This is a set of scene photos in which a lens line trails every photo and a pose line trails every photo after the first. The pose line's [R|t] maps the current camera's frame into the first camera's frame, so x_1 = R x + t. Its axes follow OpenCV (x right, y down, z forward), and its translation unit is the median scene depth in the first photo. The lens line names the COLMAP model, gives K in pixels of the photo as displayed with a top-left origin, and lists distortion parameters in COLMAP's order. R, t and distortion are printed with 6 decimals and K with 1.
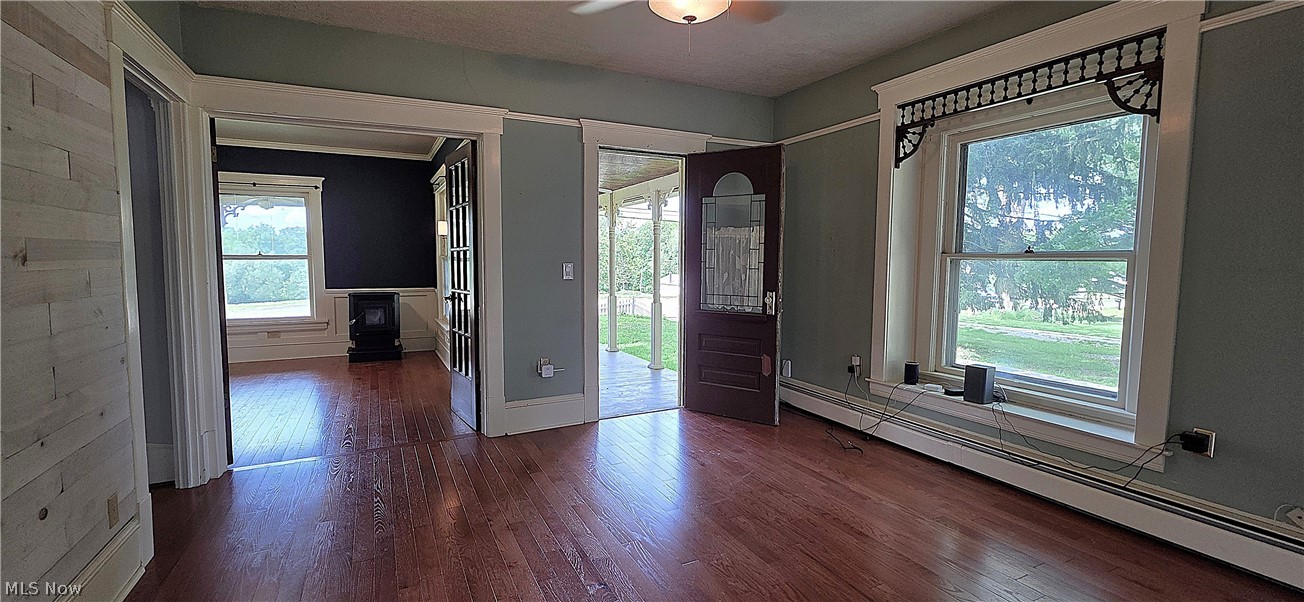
lens RADIAL K [[526.3, 0, 652.0], [0, 526.3, 301.0], [0, 0, 1]] dist [0.008703, -0.000016]
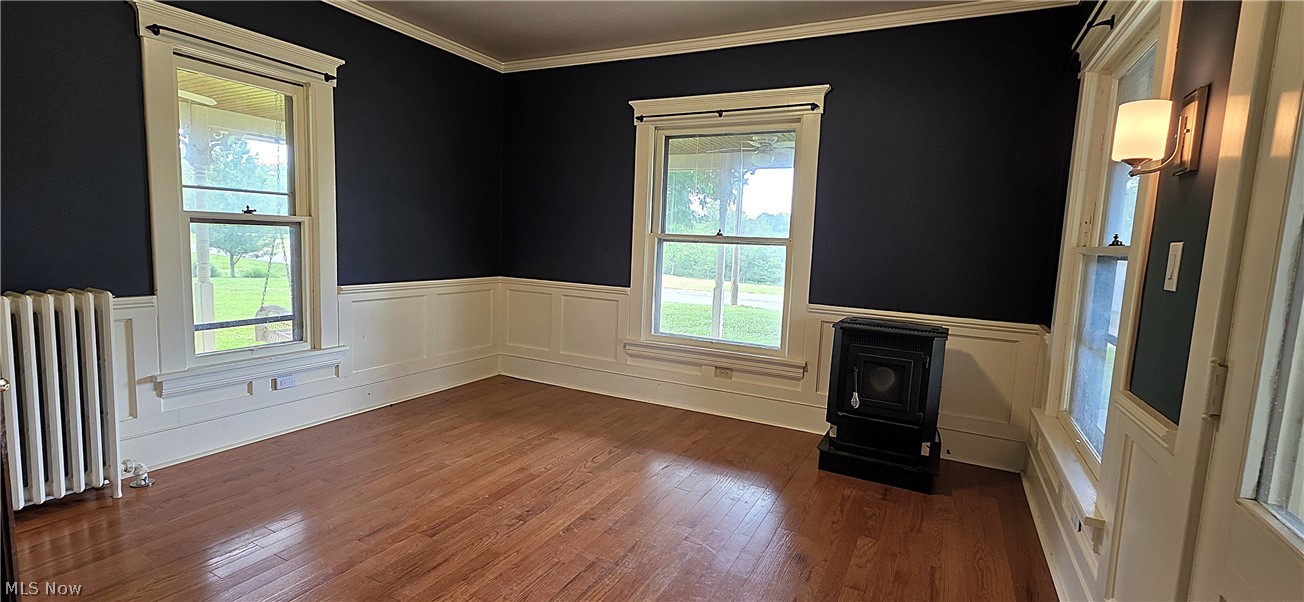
lens RADIAL K [[564.1, 0, 652.0], [0, 564.1, 301.0], [0, 0, 1]] dist [0.002801, 0.000126]
pose [[0.576027, 0.113482, -0.809515, -0.257493], [-0.100183, 0.992652, 0.067868, -0.048436], [0.811268, 0.042006, 0.583163, 0.553677]]
